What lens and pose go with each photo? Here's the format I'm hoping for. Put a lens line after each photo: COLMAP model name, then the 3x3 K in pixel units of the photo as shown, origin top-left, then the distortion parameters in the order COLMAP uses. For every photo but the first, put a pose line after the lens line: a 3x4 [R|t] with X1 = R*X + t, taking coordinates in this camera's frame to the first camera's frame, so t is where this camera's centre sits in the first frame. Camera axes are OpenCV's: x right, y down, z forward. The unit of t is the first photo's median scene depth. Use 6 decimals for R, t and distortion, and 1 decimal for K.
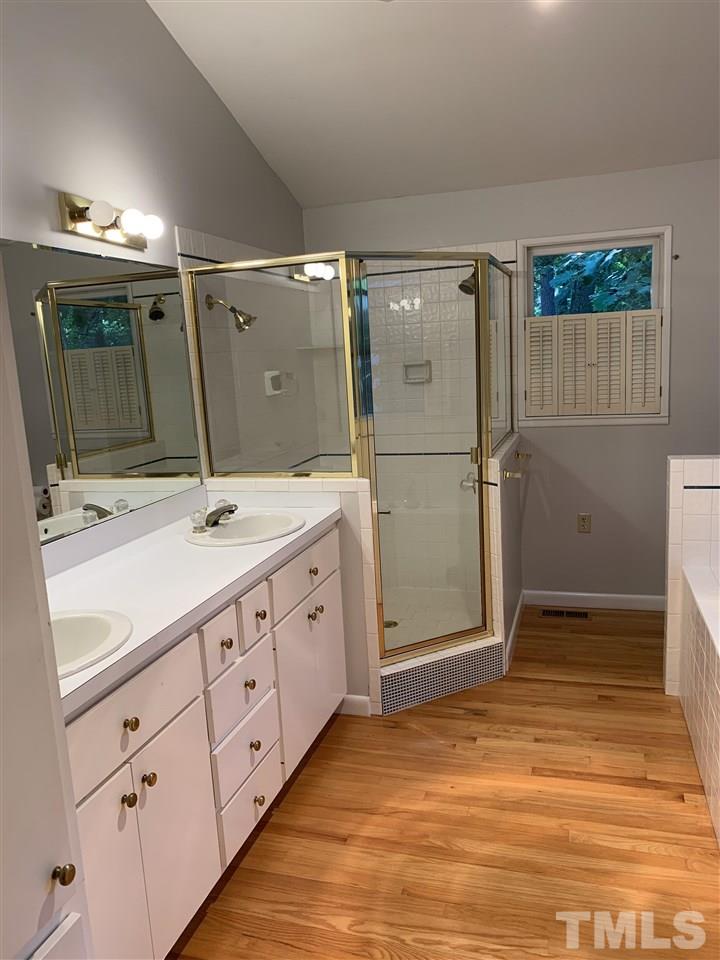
lens RADIAL K [[733.3, 0, 358.2], [0, 733.3, 479.8], [0, 0, 1]] dist [0.000087, 0.000758]
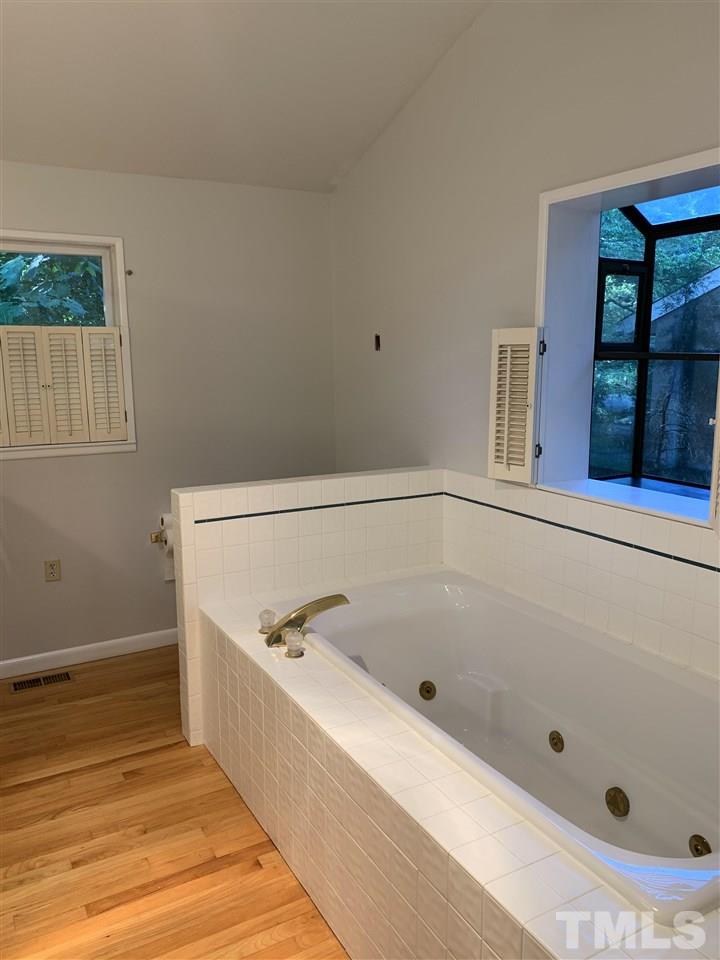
lens RADIAL K [[733.3, 0, 361.0], [0, 733.3, 486.5], [0, 0, 1]] dist [0.000087, 0.000758]
pose [[0.691634, -0.081051, 0.717686, -0.067895], [0.091997, 0.995476, 0.023765, -0.034644], [-0.716365, 0.049588, 0.695961, 0.188847]]
